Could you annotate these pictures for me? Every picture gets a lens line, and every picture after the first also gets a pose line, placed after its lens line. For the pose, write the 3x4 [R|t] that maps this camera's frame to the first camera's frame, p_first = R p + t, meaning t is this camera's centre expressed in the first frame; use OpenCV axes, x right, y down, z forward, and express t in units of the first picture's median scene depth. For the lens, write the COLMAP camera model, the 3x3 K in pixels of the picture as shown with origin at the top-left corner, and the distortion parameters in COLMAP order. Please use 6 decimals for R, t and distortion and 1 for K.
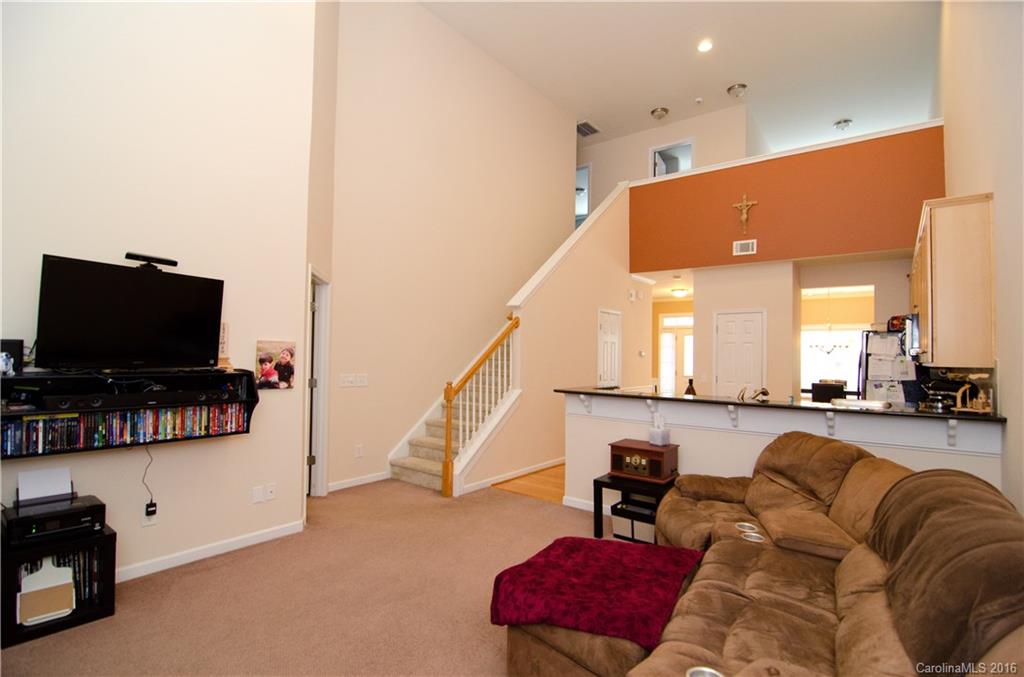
lens RADIAL K [[489.4, 0, 512.0], [0, 489.4, 338.5], [0, 0, 1]] dist [-0.022995, -0.000673]
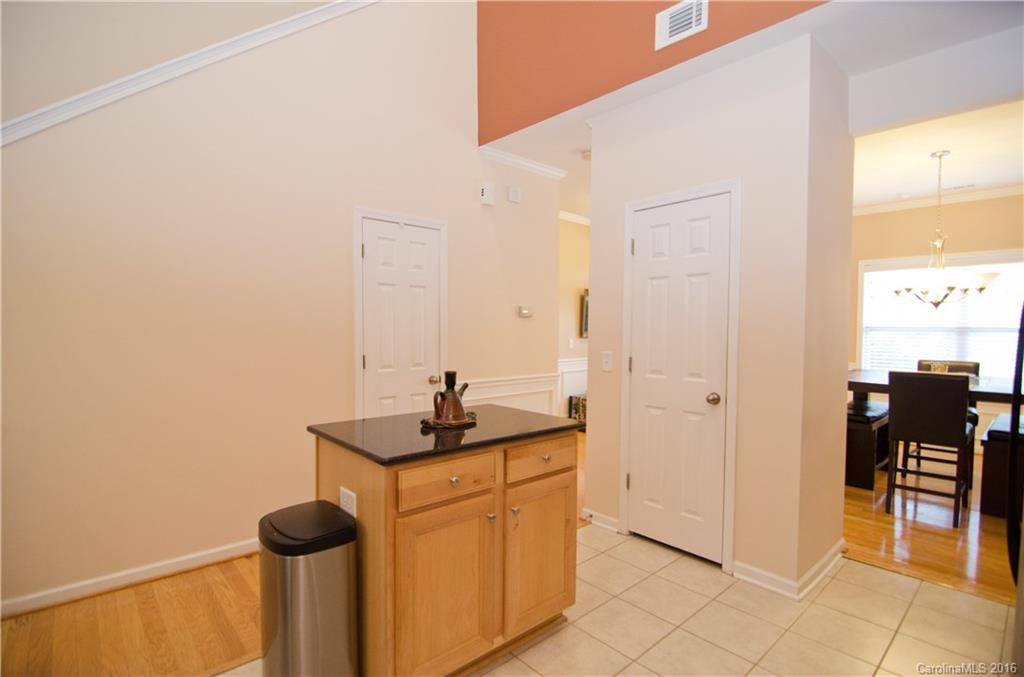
lens RADIAL K [[489.4, 0, 512.0], [0, 489.4, 338.5], [0, 0, 1]] dist [-0.022995, -0.000673]
pose [[0.985031, -0.006107, -0.172271, 0.364326], [0.009791, 0.999741, 0.020547, 0.051960], [0.172100, -0.021926, 0.984835, 0.523465]]
